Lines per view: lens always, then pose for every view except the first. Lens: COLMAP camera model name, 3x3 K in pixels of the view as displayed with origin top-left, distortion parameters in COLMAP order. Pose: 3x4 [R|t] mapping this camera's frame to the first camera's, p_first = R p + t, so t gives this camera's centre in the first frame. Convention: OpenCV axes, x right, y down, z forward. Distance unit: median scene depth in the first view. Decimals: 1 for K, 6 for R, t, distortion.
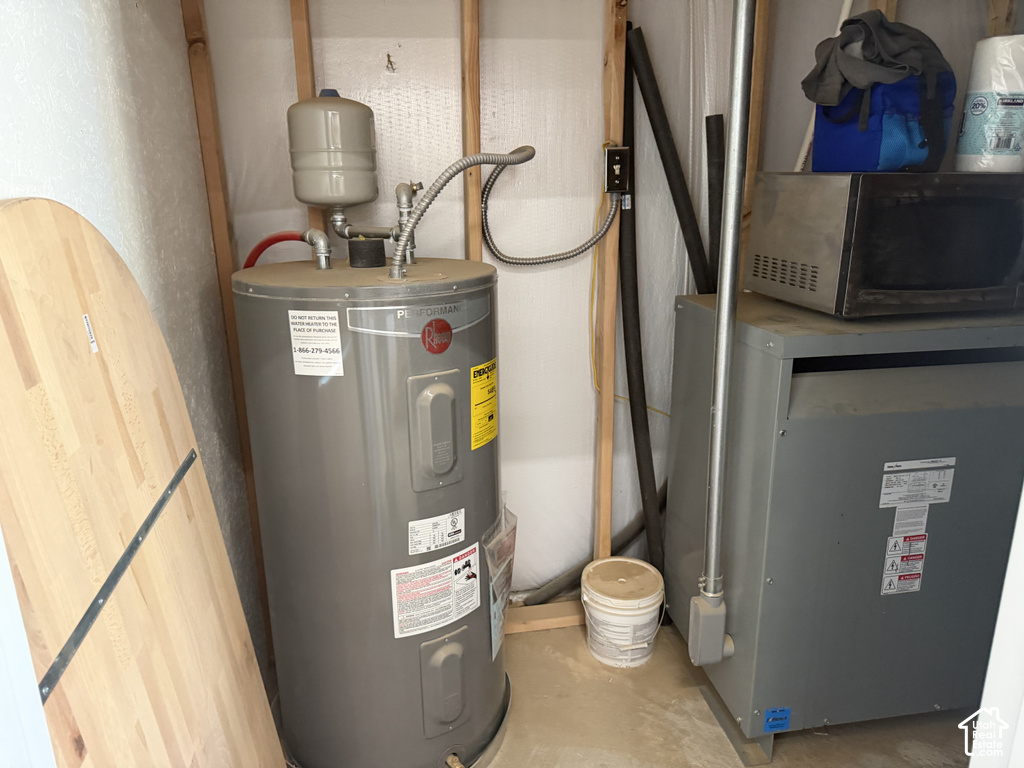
lens RADIAL K [[726.7, 0, 515.7], [0, 726.7, 377.5], [0, 0, 1]] dist [0.068973, -0.091490]
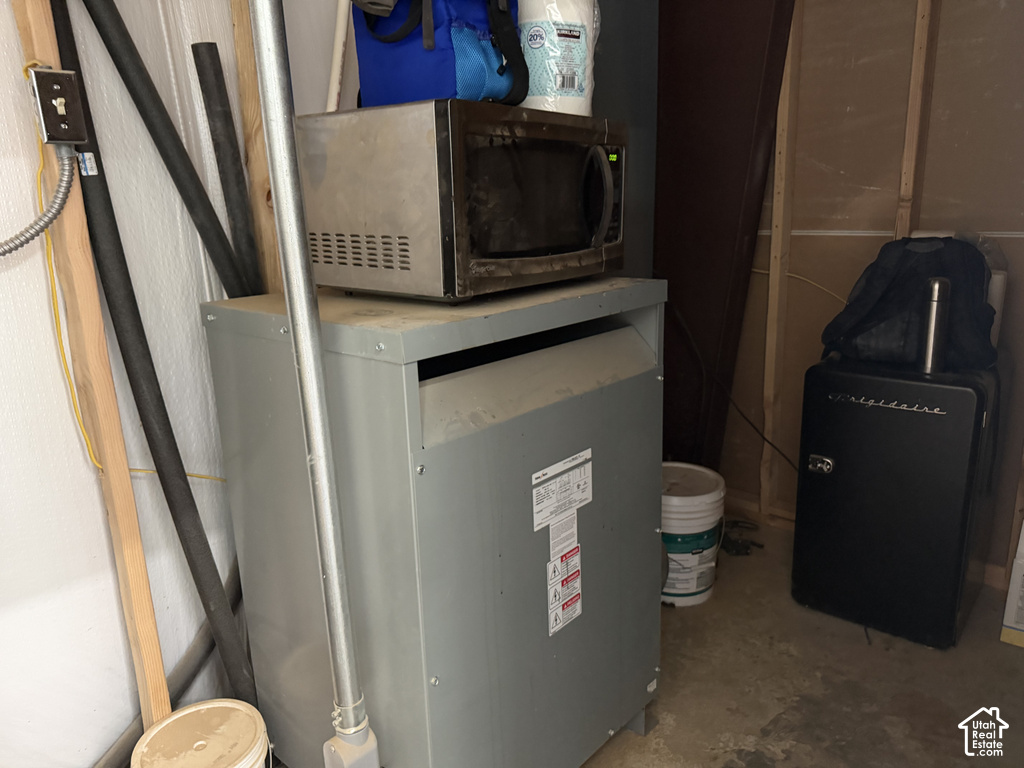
lens RADIAL K [[721.1, 0, 512.0], [0, 721.1, 384.0], [0, 0, 1]] dist [0.096952, -0.134346]
pose [[0.780681, -0.169535, 0.601494, 0.031866], [0.187647, 0.981677, 0.033145, -0.009762], [-0.596093, 0.086992, 0.798189, 0.371325]]
